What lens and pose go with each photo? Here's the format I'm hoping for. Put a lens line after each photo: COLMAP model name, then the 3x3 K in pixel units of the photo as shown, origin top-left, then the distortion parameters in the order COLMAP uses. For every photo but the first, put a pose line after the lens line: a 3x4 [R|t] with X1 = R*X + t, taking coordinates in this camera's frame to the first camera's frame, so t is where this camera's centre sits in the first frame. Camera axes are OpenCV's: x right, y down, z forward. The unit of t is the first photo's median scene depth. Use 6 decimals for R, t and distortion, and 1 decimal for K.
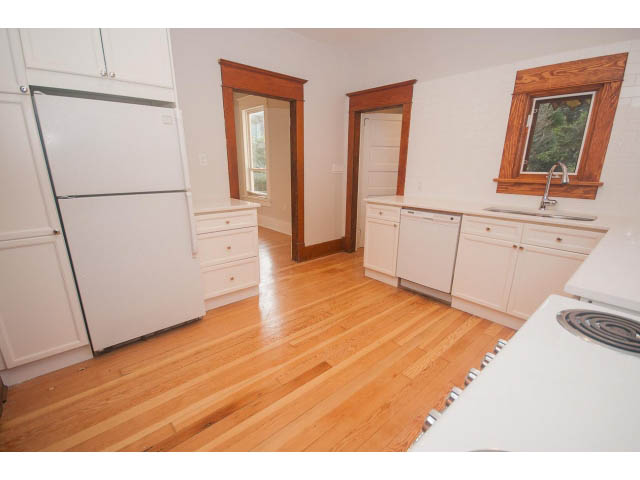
lens RADIAL K [[289.0, 0, 318.4], [0, 289.0, 243.4], [0, 0, 1]] dist [-0.001886, -0.000280]
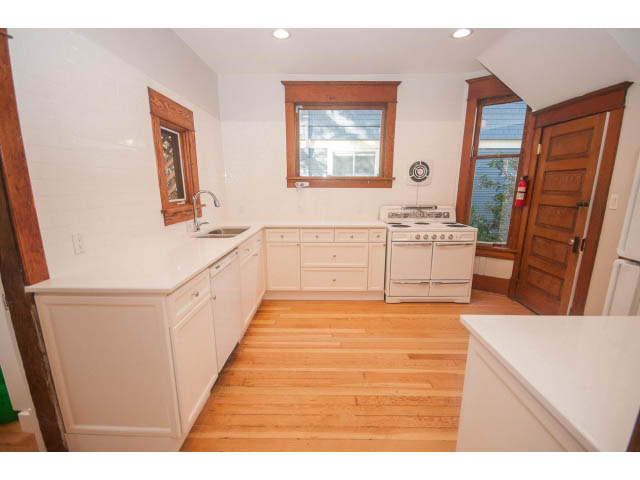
lens RADIAL K [[289.0, 0, 318.1], [0, 289.0, 243.2], [0, 0, 1]] dist [-0.001886, -0.000280]
pose [[-0.734446, -0.150664, 0.661732, -0.332537], [0.169680, 0.903315, 0.393993, -0.445401], [-0.657113, 0.401649, -0.637872, 1.454087]]
